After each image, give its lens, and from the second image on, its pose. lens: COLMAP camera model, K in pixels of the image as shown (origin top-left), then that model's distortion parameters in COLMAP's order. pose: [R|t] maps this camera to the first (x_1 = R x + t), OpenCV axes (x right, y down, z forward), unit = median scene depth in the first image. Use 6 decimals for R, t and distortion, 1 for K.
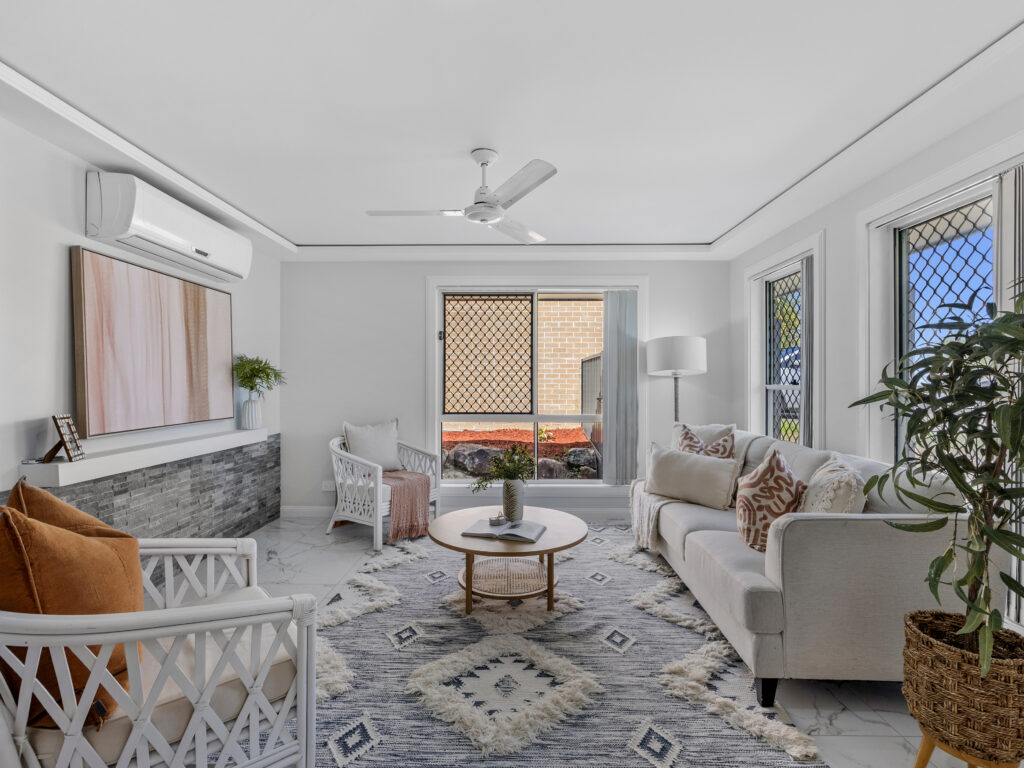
lens RADIAL K [[478.6, 0, 512.0], [0, 478.6, 384.0], [0, 0, 1]] dist [-0.003646, -0.000632]
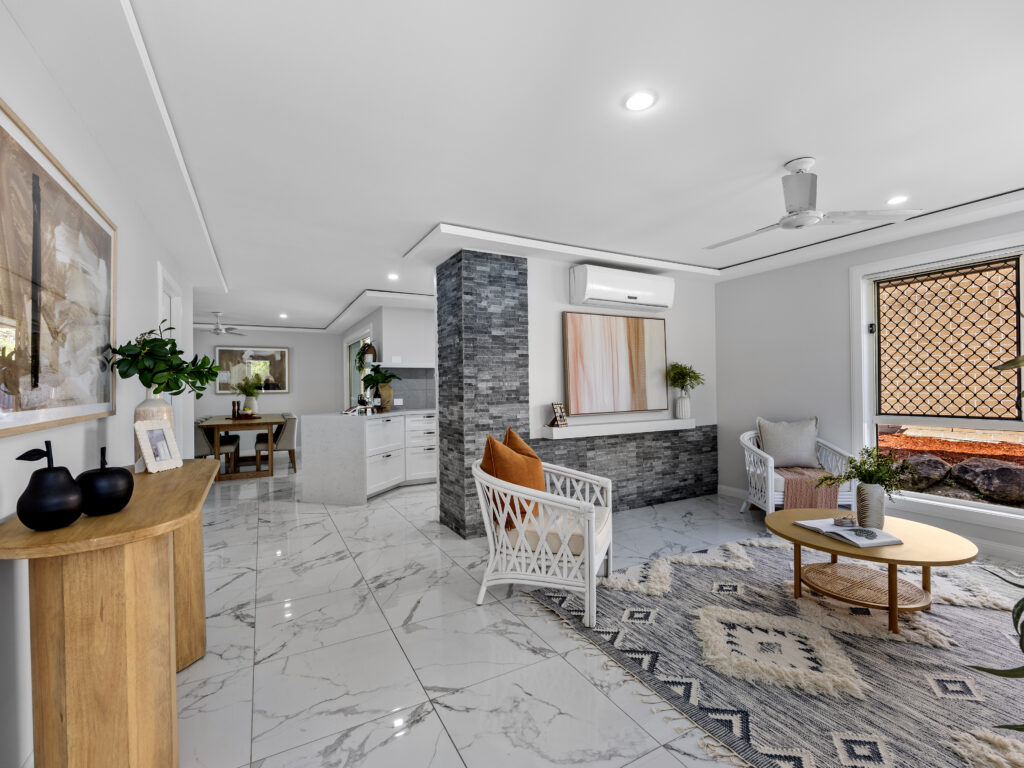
lens RADIAL K [[460.2, 0, 508.7], [0, 460.2, 386.8], [0, 0, 1]] dist [-0.003326, -0.000146]
pose [[0.484440, -0.007978, -0.874788, 0.404601], [0.014531, 0.999894, -0.001071, 0.001069], [0.874704, -0.012193, 0.484504, -0.040749]]
